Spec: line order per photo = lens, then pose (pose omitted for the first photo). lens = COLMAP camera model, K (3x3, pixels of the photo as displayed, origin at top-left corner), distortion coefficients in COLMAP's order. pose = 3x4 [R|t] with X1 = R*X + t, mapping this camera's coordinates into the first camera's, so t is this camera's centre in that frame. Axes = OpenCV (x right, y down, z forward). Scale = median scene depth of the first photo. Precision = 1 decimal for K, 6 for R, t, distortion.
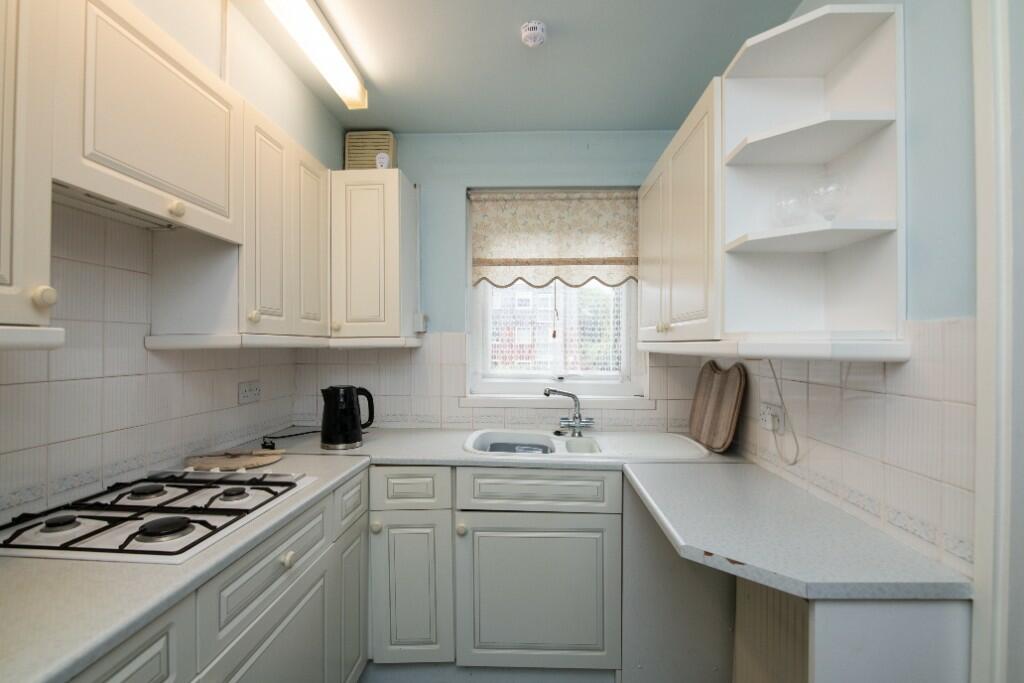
lens RADIAL K [[476.8, 0, 507.6], [0, 476.8, 341.1], [0, 0, 1]] dist [-0.018599, -0.000334]
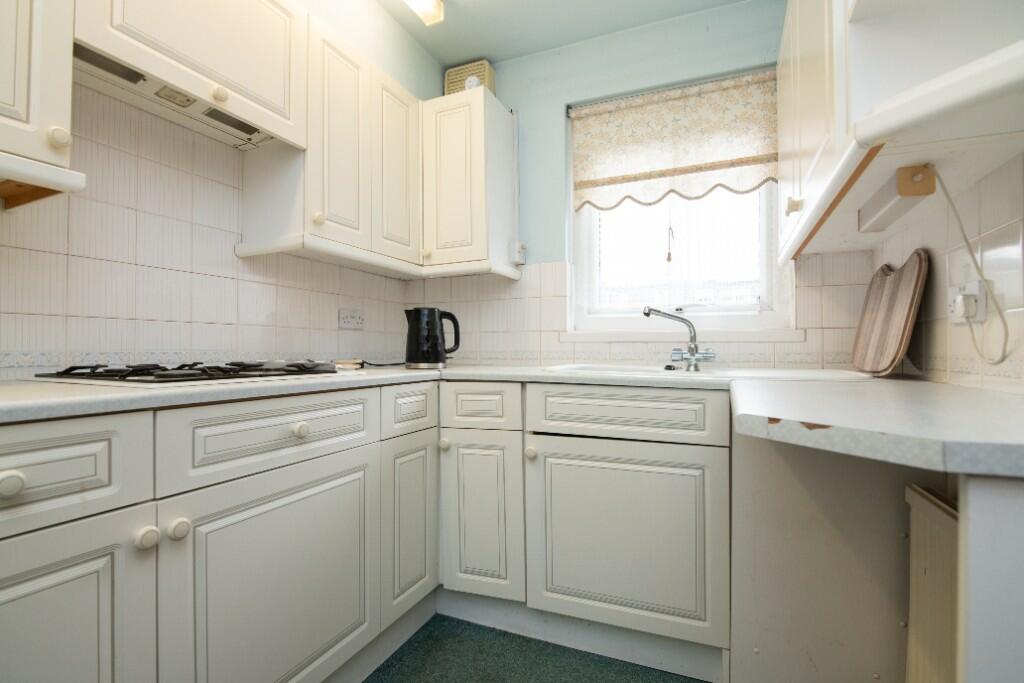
lens RADIAL K [[468.3, 0, 512.0], [0, 468.3, 341.5], [0, 0, 1]] dist [-0.017964, -0.000710]
pose [[0.936637, -0.014335, -0.350009, 0.141495], [0.014226, 0.999895, -0.002884, 0.152440], [0.350014, -0.002278, 0.936742, 0.138544]]
